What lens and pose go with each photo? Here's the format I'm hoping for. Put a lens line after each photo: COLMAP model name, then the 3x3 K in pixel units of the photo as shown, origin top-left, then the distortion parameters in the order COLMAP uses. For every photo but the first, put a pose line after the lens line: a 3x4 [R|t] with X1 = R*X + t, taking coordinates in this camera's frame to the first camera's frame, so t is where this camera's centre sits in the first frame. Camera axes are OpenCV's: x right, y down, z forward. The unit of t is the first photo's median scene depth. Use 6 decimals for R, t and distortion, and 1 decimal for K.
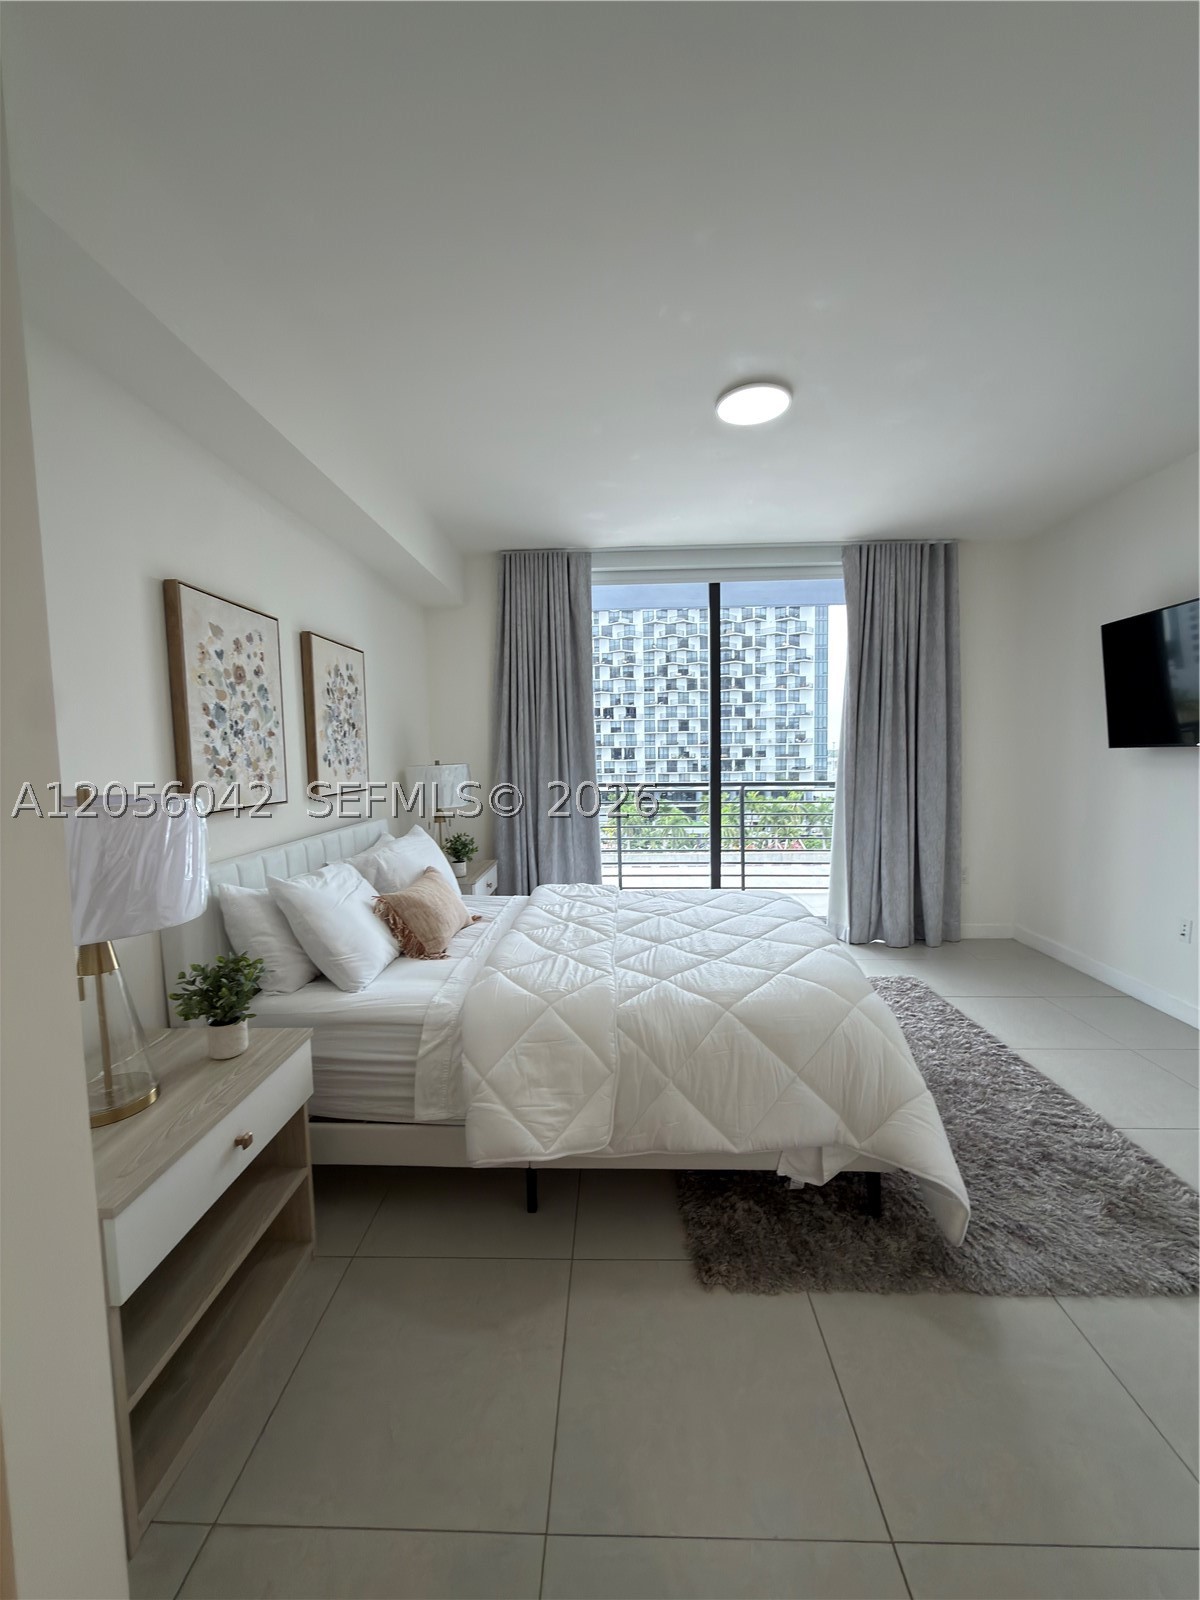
lens RADIAL K [[639.9, 0, 607.1], [0, 639.9, 793.2], [0, 0, 1]] dist [-0.001392, -0.000179]
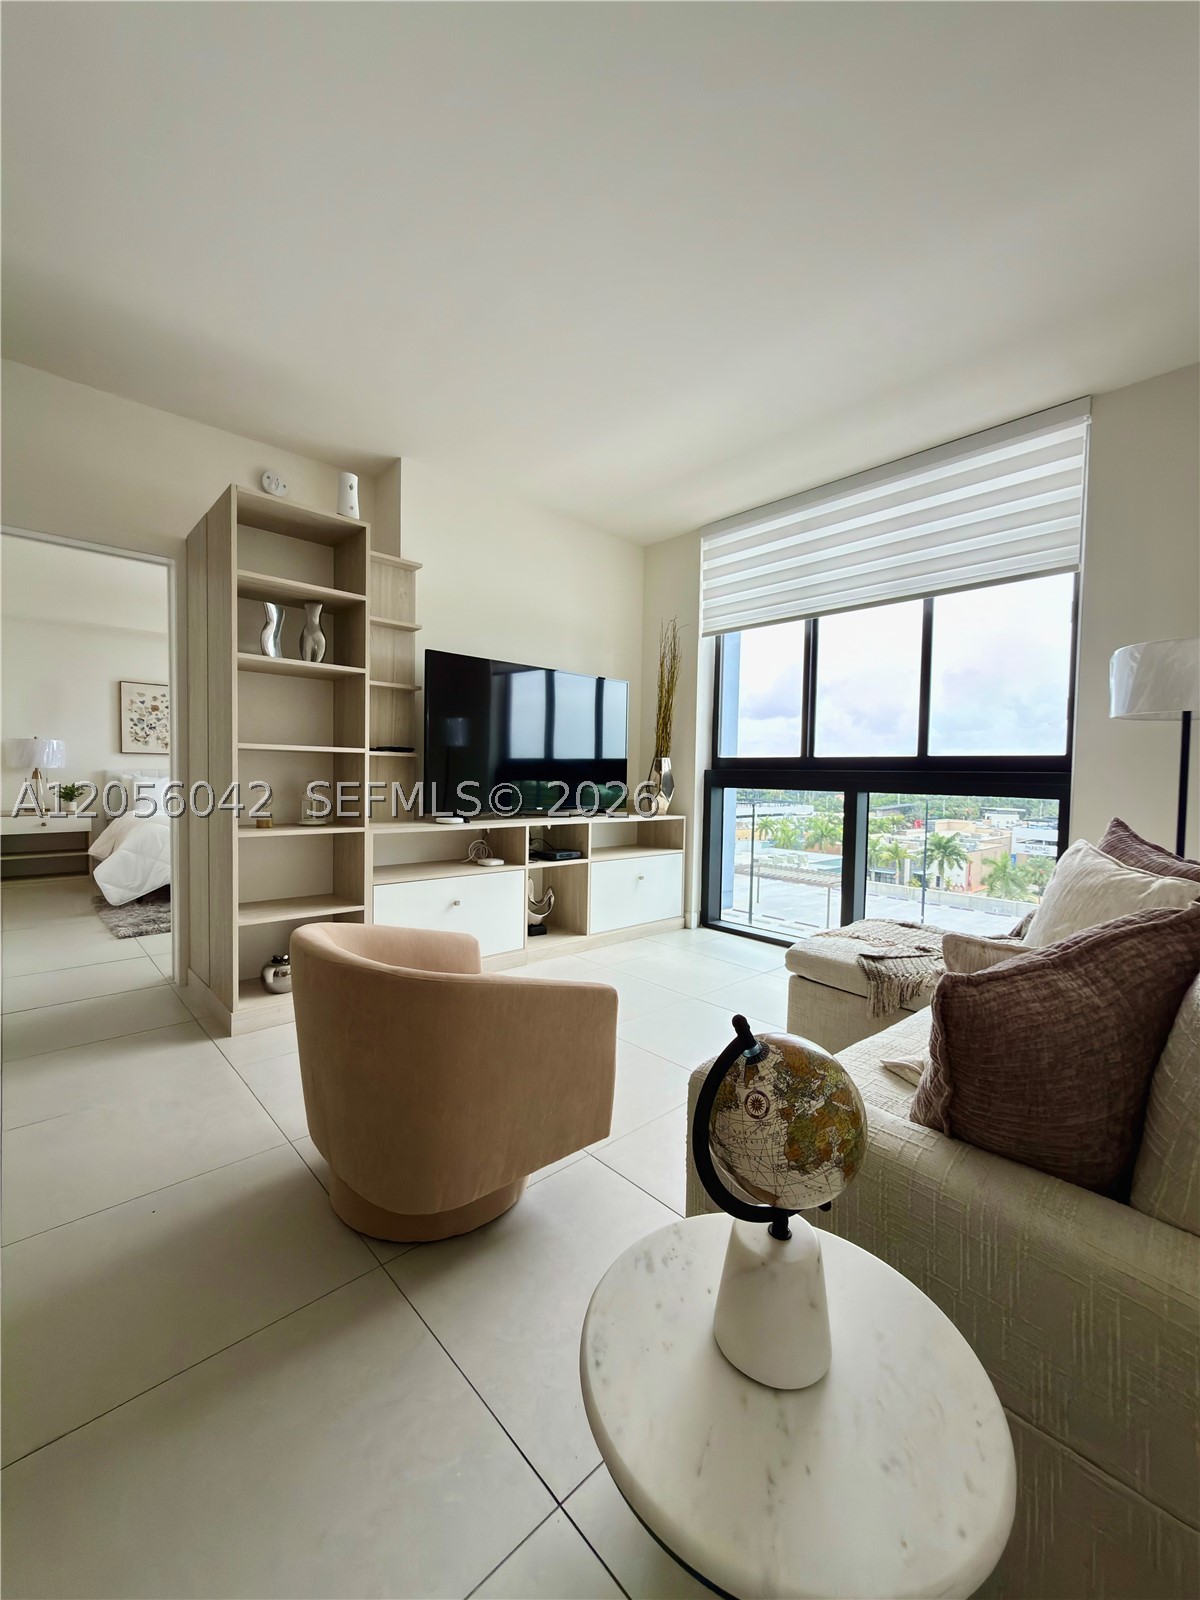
lens RADIAL K [[639.9, 0, 612.3], [0, 639.9, 797.2], [0, 0, 1]] dist [-0.001392, -0.000179]
pose [[0.706598, 0.053211, -0.705612, 3.095927], [-0.074654, 0.997209, 0.000442, 0.067478], [0.703666, 0.052364, 0.708598, 0.420838]]
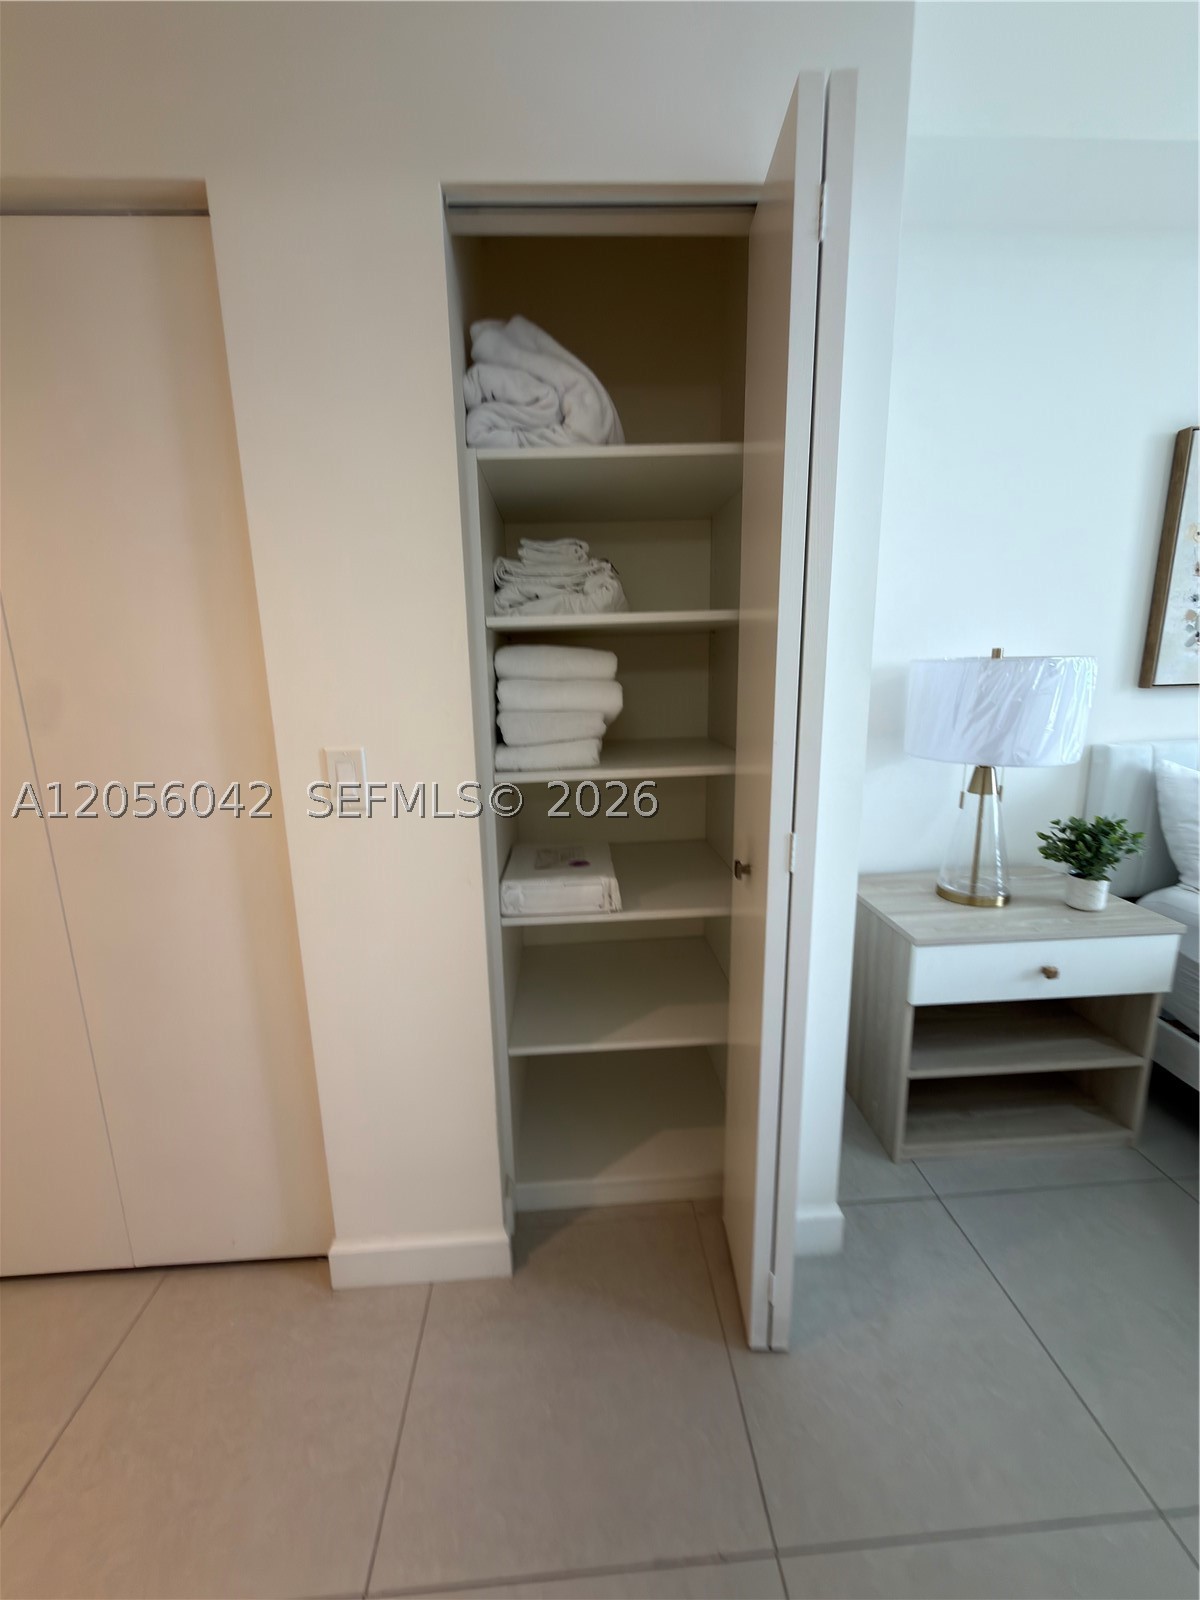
lens RADIAL K [[639.9, 0, 604.9], [0, 639.9, 802.8], [0, 0, 1]] dist [-0.001392, -0.000179]
pose [[0.080183, 0.222308, -0.971674, 0.247997], [-0.050911, 0.974453, 0.218743, 0.033832], [0.995479, 0.031930, 0.089453, 0.076935]]
